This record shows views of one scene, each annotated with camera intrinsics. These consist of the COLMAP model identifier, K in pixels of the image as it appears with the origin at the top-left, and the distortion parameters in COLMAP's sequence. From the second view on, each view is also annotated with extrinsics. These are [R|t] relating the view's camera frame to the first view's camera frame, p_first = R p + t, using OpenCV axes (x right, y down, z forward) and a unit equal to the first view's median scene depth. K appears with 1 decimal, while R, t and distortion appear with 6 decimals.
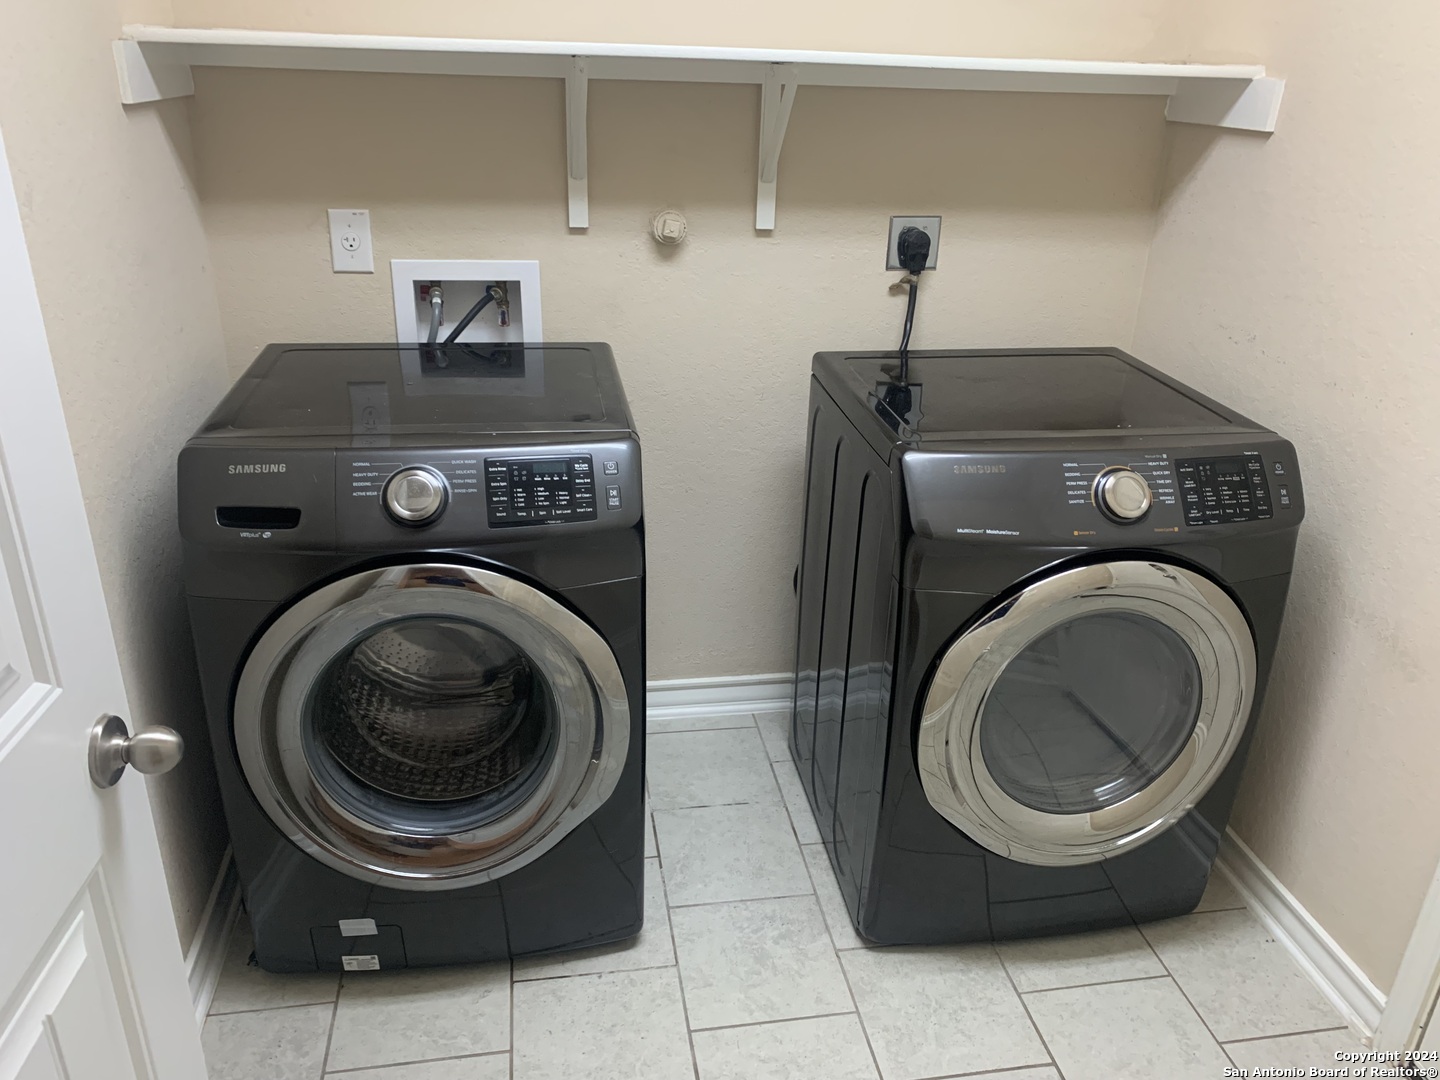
lens RADIAL K [[1080.4, 0, 720.0], [0, 1080.4, 540.0], [0, 0, 1]] dist [0.038334, -0.000753]
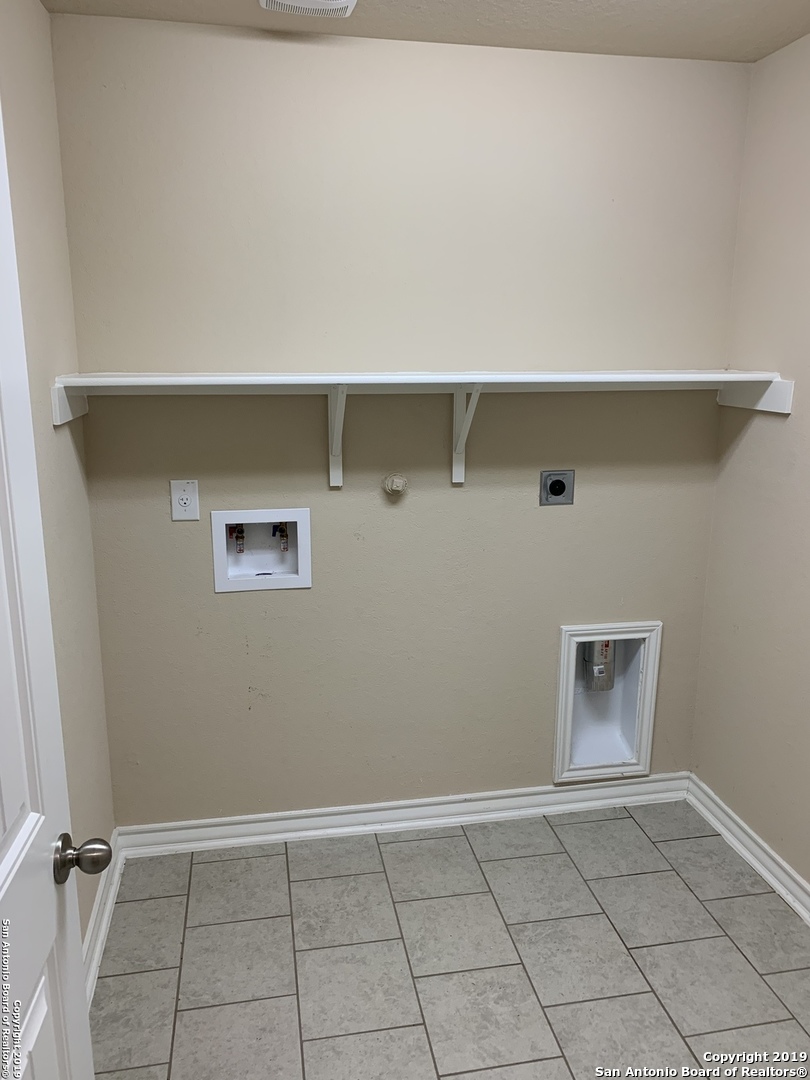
lens RADIAL K [[816.6, 0, 405.0], [0, 816.6, 540.0], [0, 0, 1]] dist [0.049340, 0.007826]
pose [[0.999519, -0.029329, 0.010031, -0.052815], [0.030665, 0.982809, -0.182063, -0.007171], [-0.004519, 0.182283, 0.983236, -0.106512]]
